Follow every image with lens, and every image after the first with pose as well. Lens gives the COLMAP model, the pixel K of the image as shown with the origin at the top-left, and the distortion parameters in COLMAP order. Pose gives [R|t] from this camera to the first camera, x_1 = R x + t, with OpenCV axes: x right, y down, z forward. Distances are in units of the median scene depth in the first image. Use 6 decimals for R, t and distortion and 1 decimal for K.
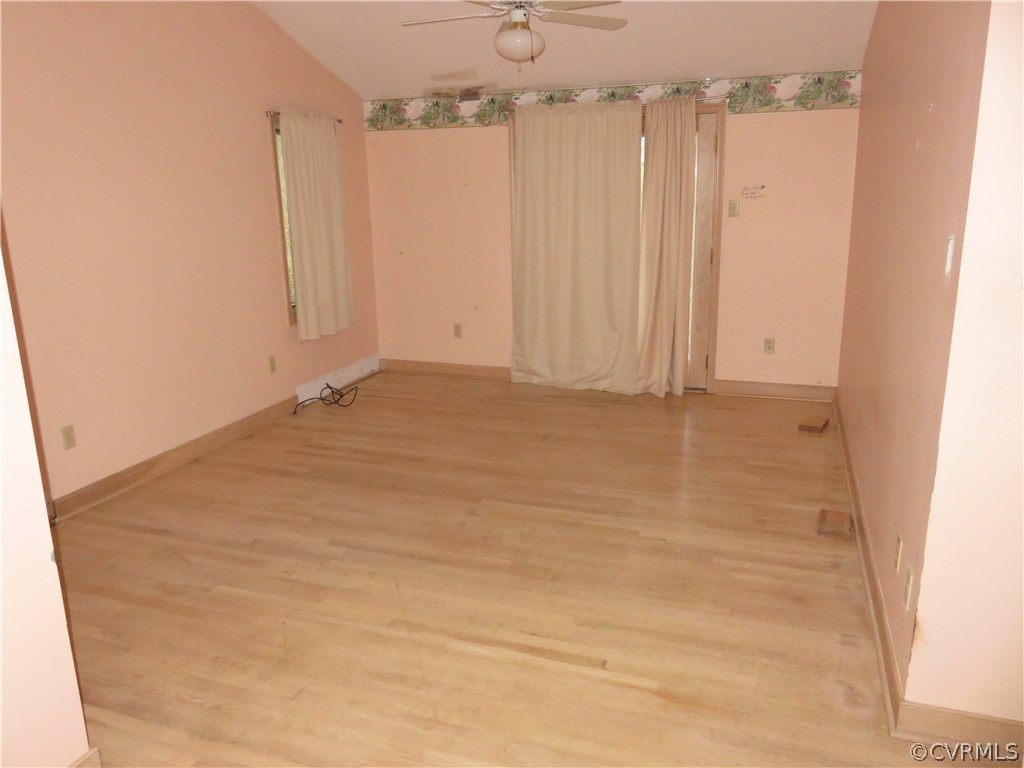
lens RADIAL K [[788.1, 0, 512.0], [0, 788.1, 384.0], [0, 0, 1]] dist [-0.001274, -0.000392]
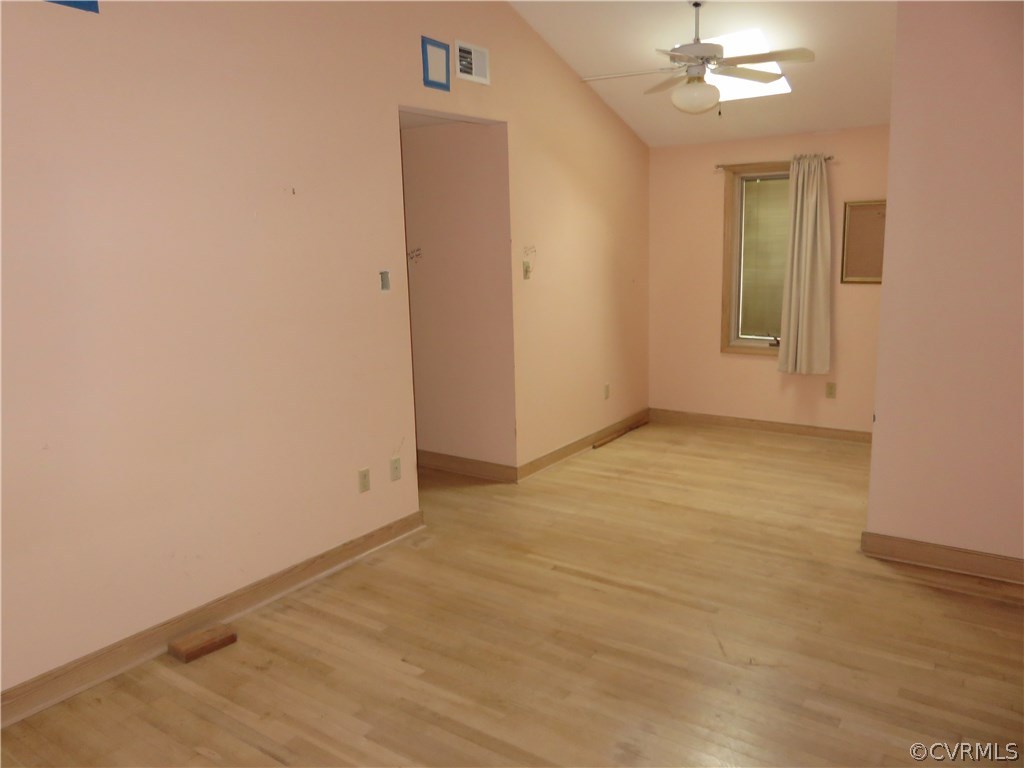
lens RADIAL K [[788.1, 0, 512.0], [0, 788.1, 384.0], [0, 0, 1]] dist [-0.001274, -0.000392]
pose [[-0.965208, -0.012102, 0.261204, -0.150477], [0.097856, 0.909622, 0.403748, -0.448141], [-0.242483, 0.415261, -0.876790, 1.807682]]
